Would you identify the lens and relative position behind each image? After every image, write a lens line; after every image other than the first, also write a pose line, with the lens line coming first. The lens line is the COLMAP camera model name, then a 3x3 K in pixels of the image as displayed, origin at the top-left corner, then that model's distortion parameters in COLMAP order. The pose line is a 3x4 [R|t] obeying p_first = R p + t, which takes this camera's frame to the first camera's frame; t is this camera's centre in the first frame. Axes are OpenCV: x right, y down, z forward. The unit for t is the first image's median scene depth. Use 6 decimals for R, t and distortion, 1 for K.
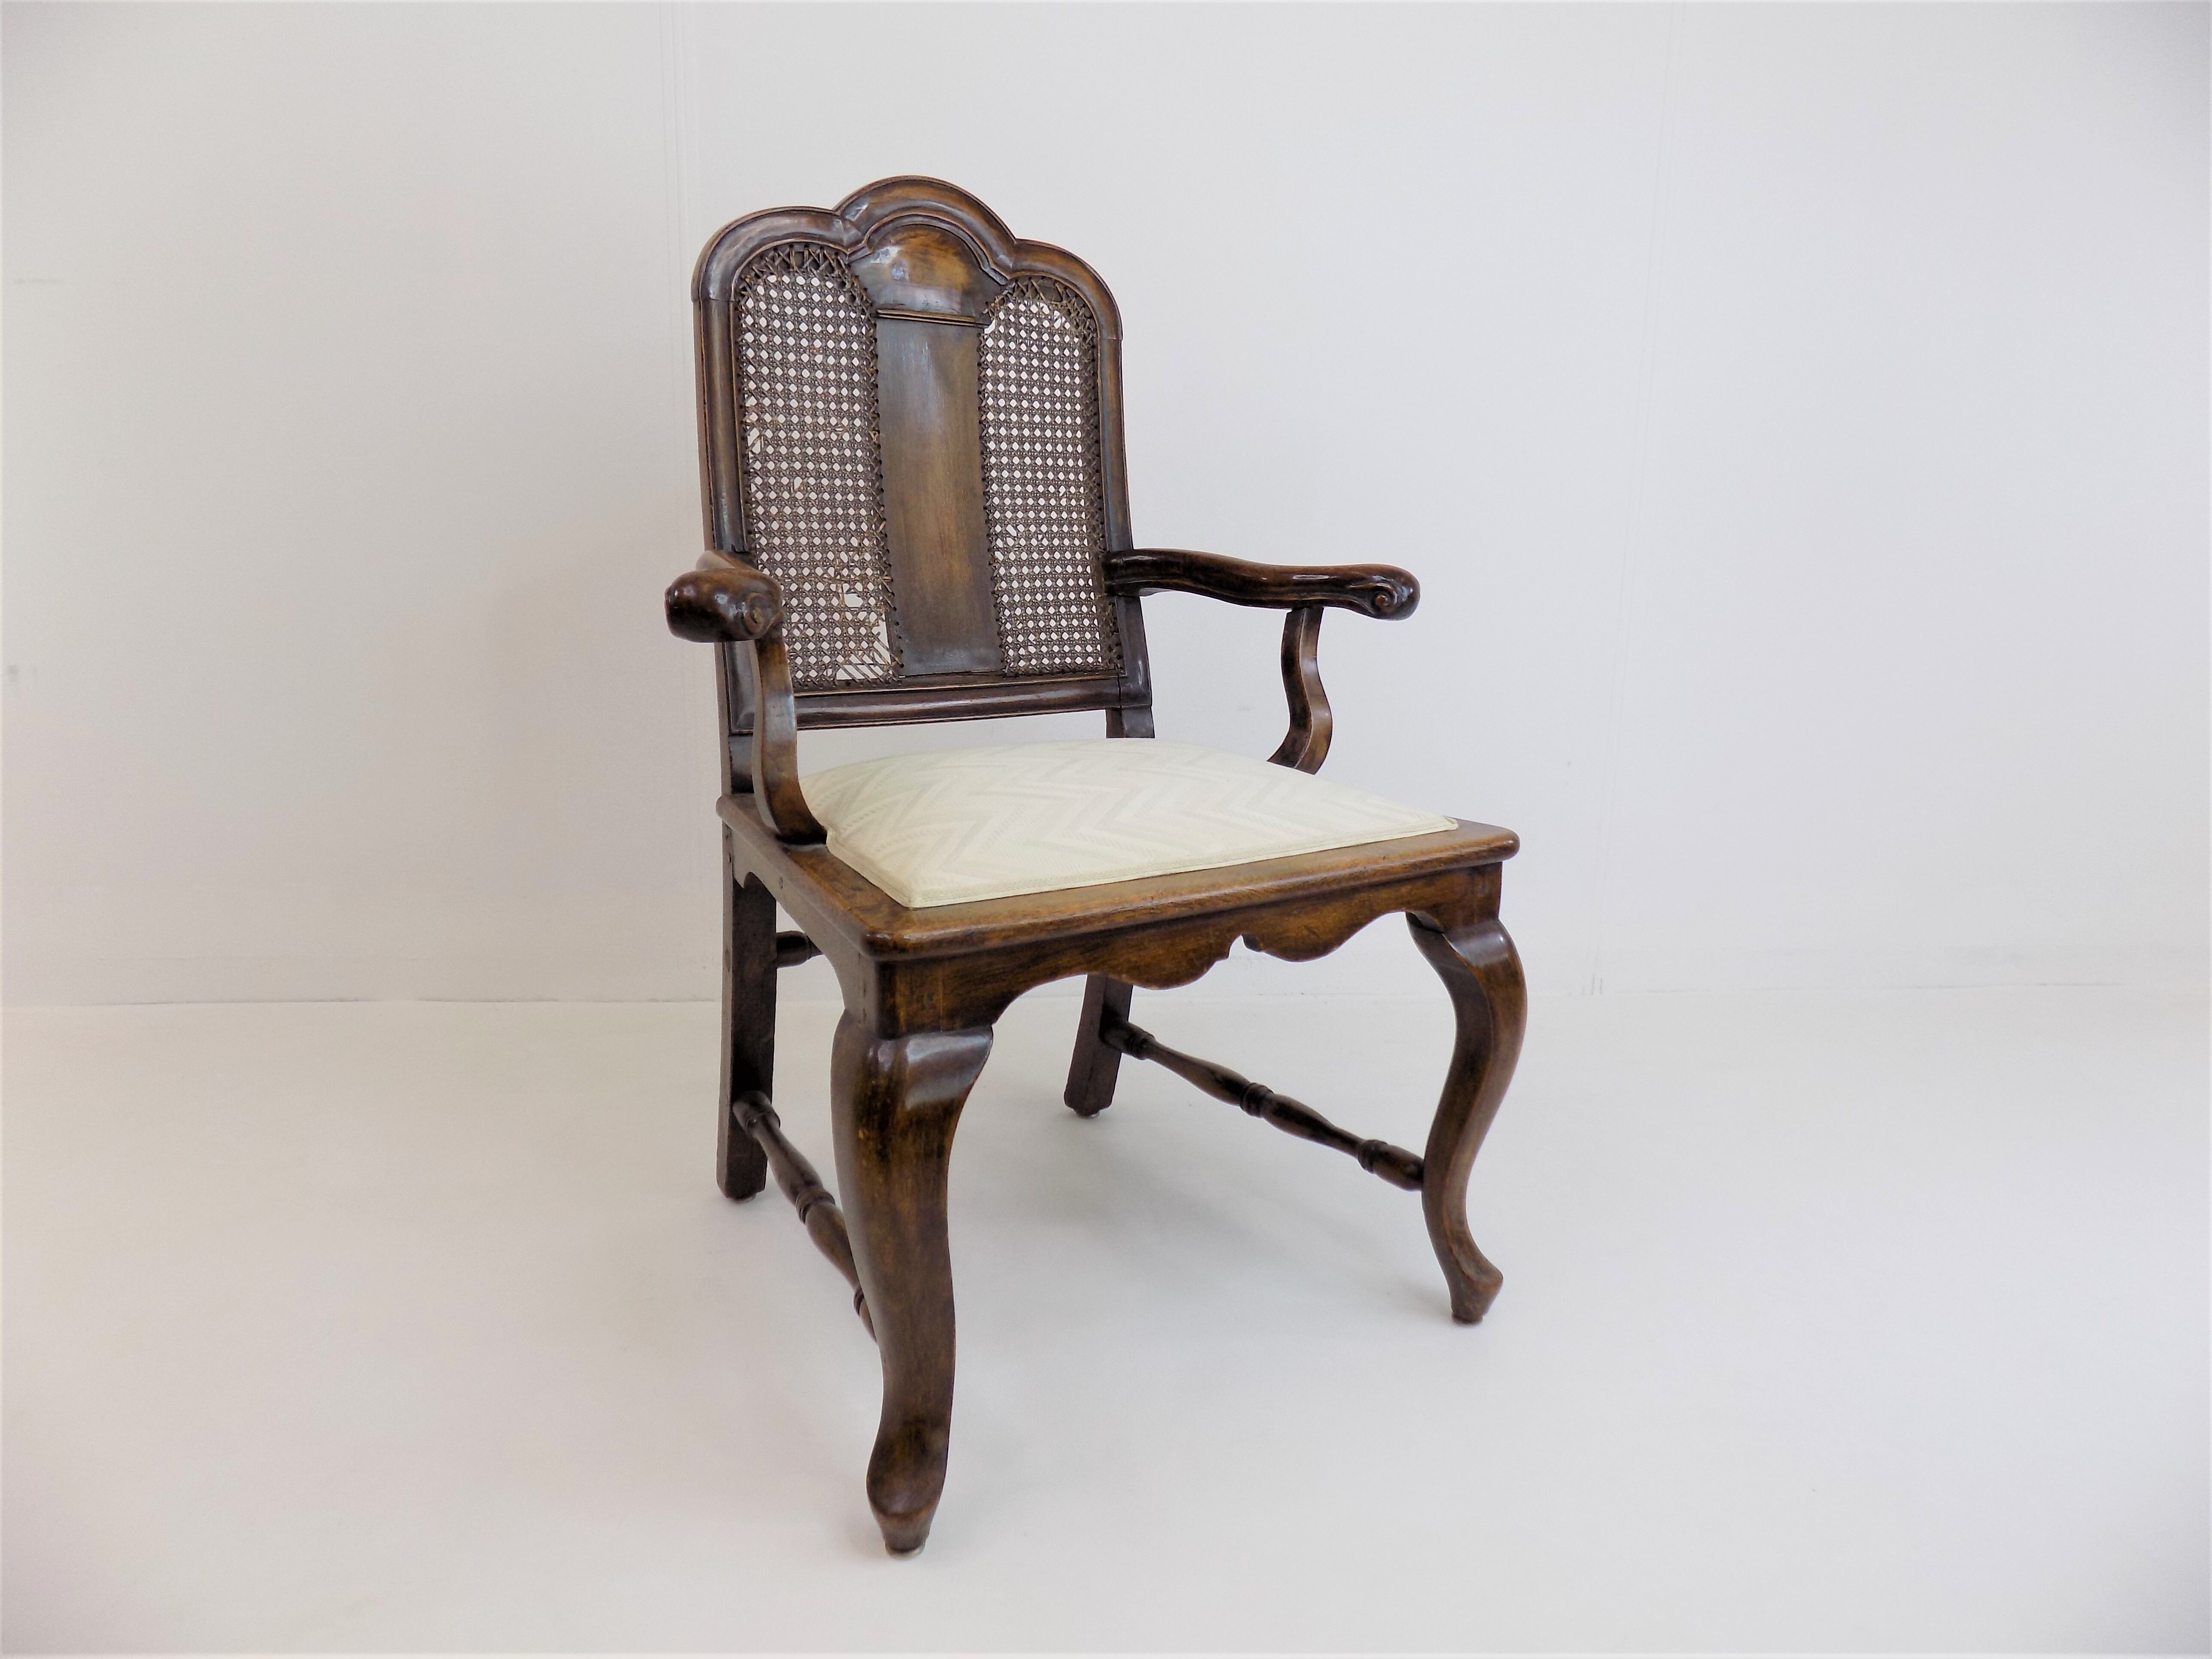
lens RADIAL K [[1486.1, 0, 1113.9], [0, 1486.1, 823.1], [0, 0, 1]] dist [-0.082077, 0.088171]
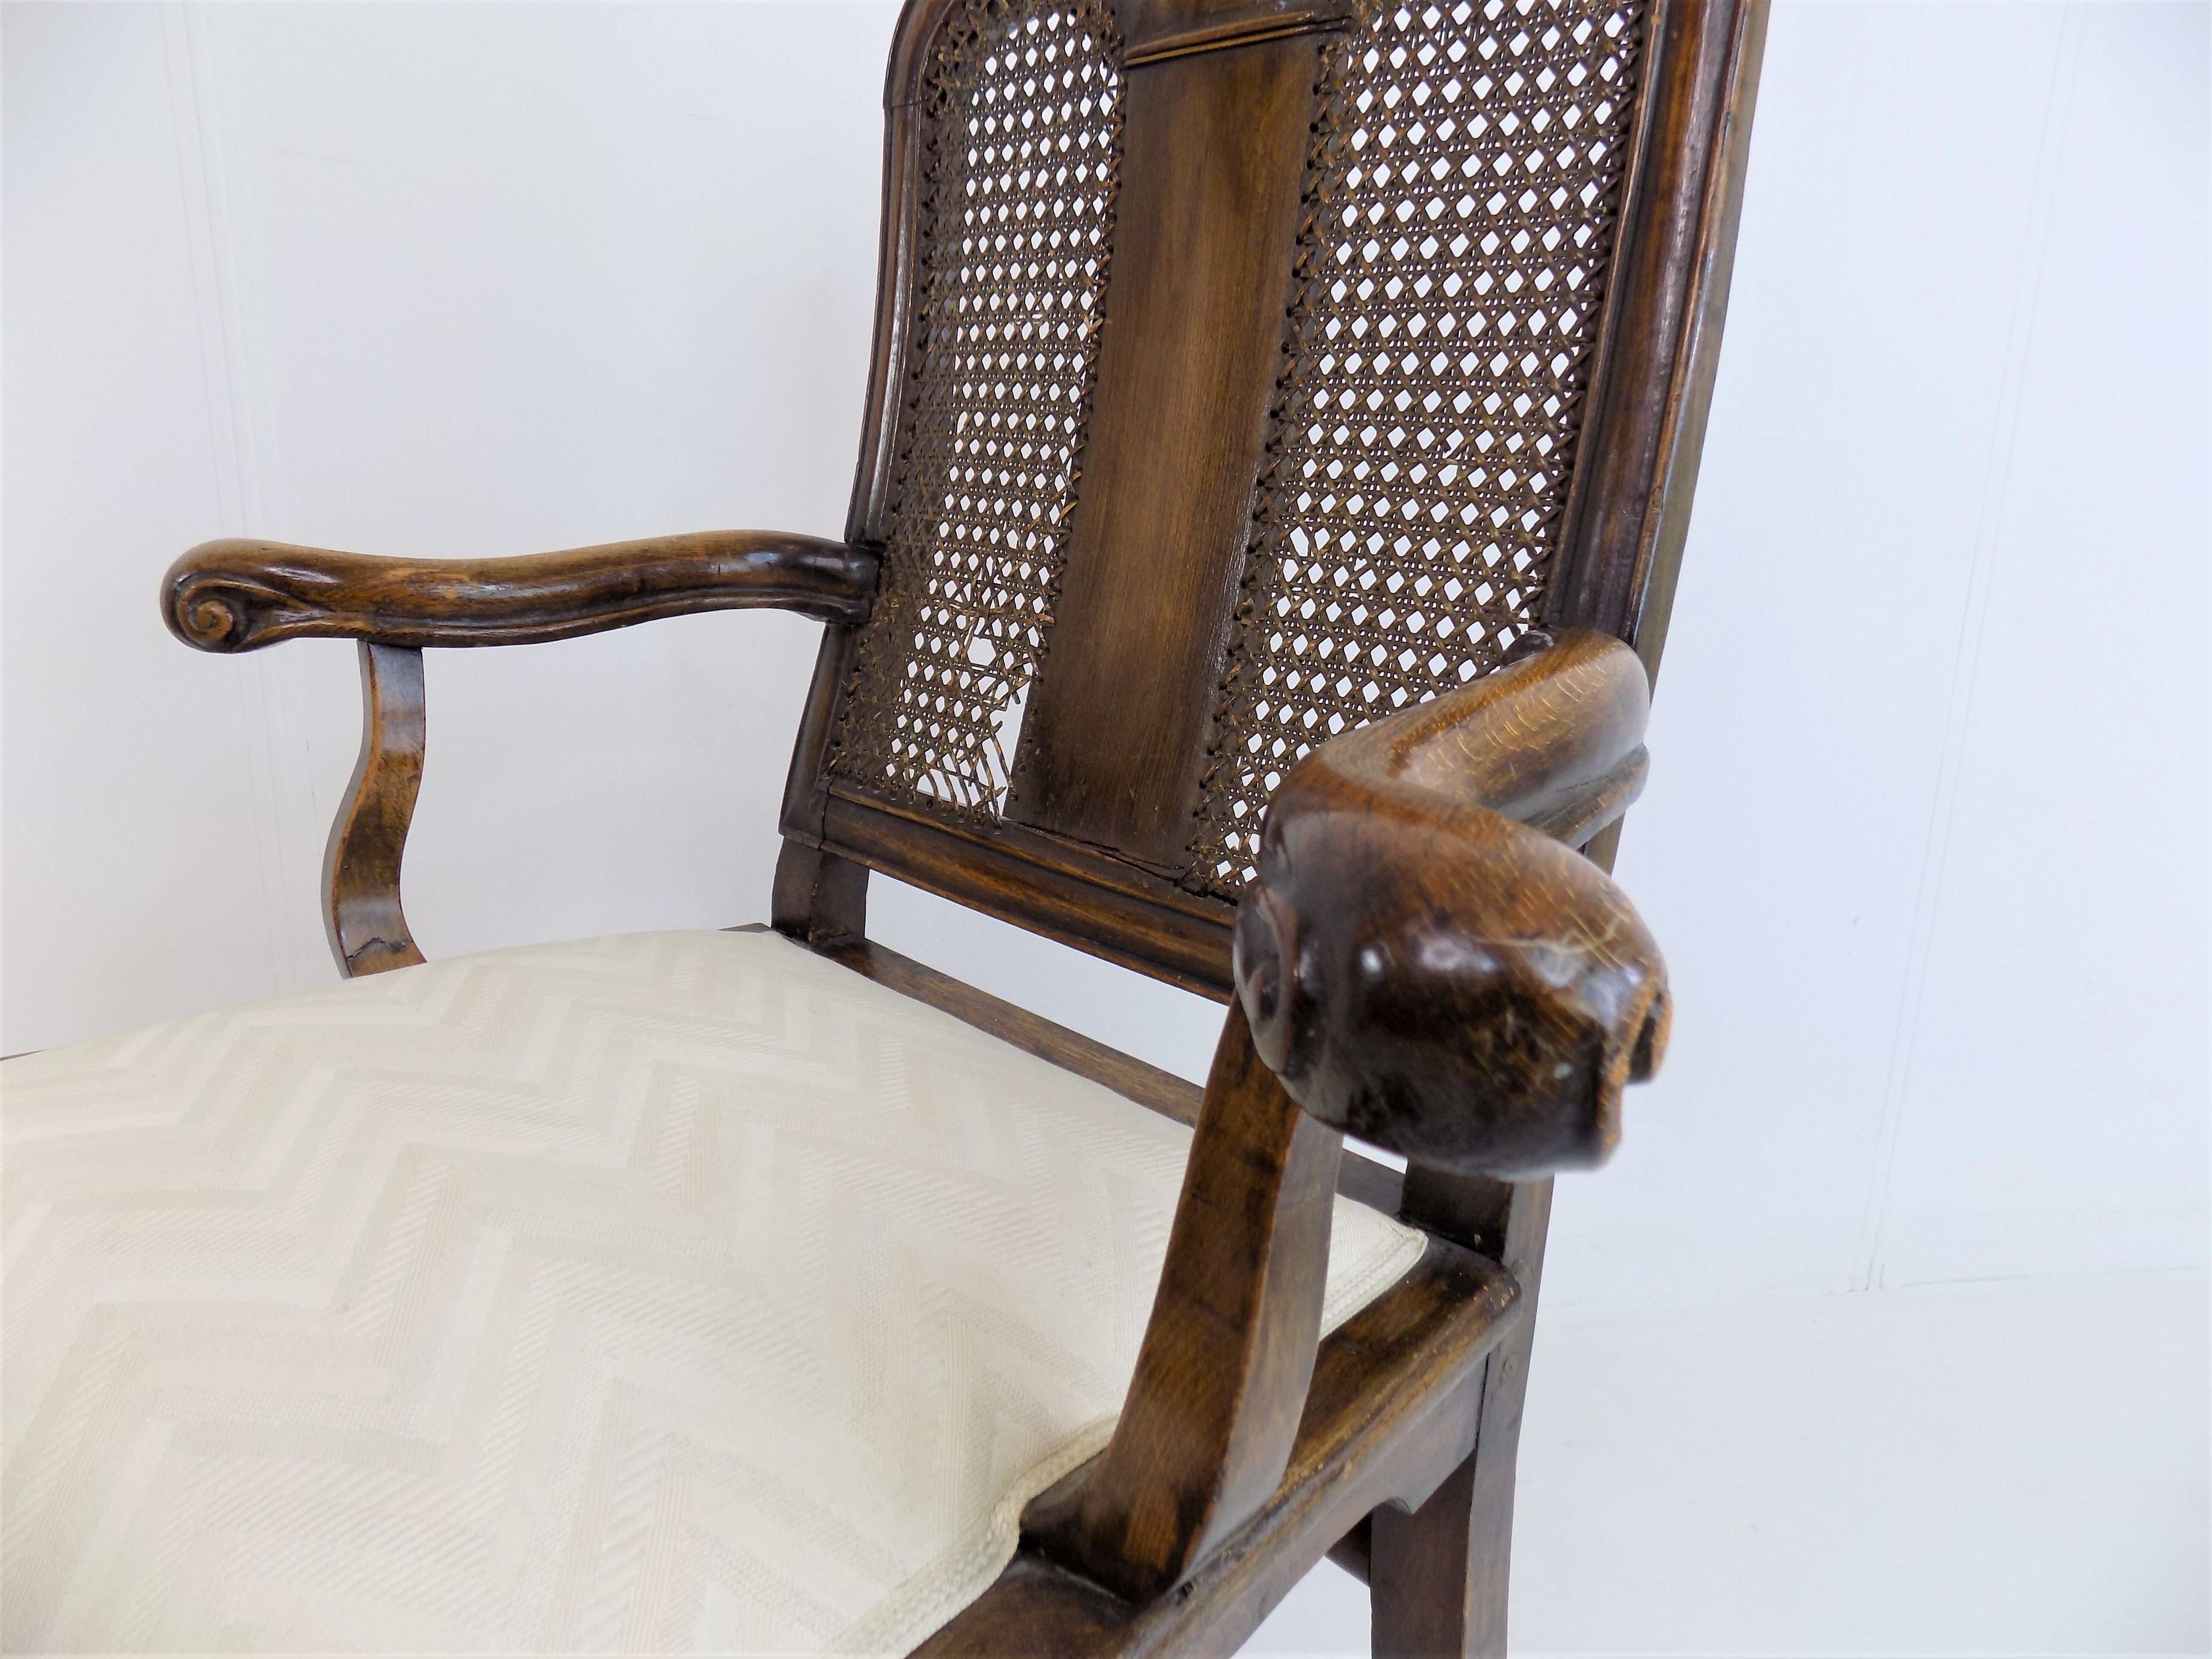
lens RADIAL K [[1486.1, 0, 1113.9], [0, 1486.1, 823.1], [0, 0, 1]] dist [-0.082077, 0.088171]
pose [[0.203960, 0.228437, -0.951954, 0.336029], [-0.244979, 0.953367, 0.176288, -0.195841], [0.947832, 0.197253, 0.250410, 0.927422]]
